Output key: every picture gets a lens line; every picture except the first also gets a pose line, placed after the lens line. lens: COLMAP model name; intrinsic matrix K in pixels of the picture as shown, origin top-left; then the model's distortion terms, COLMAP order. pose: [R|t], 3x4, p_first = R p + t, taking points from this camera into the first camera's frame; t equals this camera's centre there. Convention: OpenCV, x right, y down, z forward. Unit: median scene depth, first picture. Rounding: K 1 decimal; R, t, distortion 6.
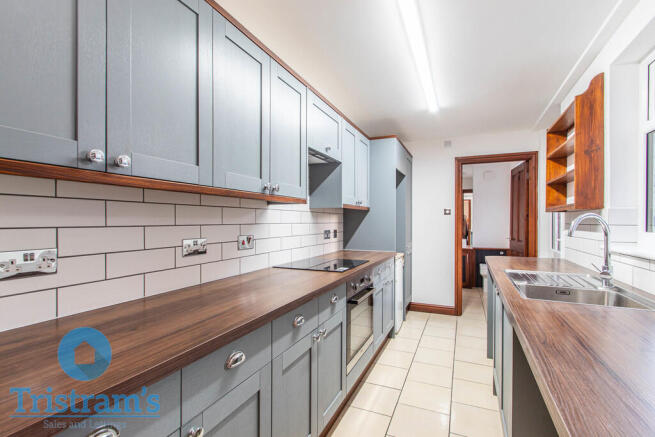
lens RADIAL K [[306.4, 0, 335.7], [0, 306.4, 224.1], [0, 0, 1]] dist [0.000896, -0.000118]
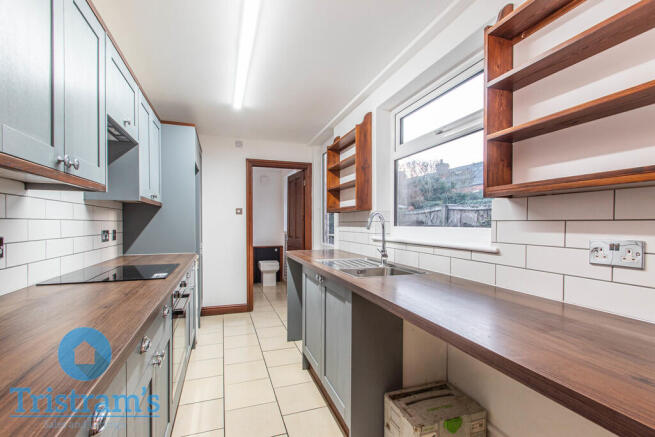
lens RADIAL K [[306.9, 0, 330.6], [0, 306.9, 228.2], [0, 0, 1]] dist [-0.000092, -0.000084]
pose [[0.735458, -0.010487, 0.677490, -0.142753], [0.006810, 0.999944, 0.008085, 0.013435], [-0.677537, -0.001333, 0.735488, 0.069464]]
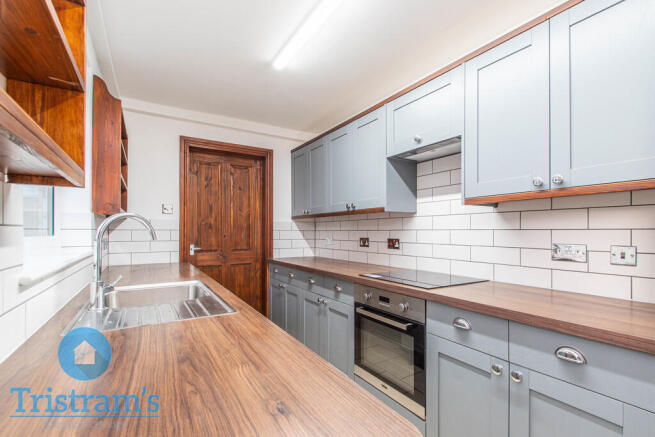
lens RADIAL K [[306.9, 0, 330.6], [0, 306.9, 228.2], [0, 0, 1]] dist [-0.000092, -0.000084]
pose [[-0.578498, -0.007810, -0.815647, 0.657224], [-0.007913, 0.999961, -0.003963, -0.000827], [0.815646, 0.004161, -0.578537, 1.063577]]
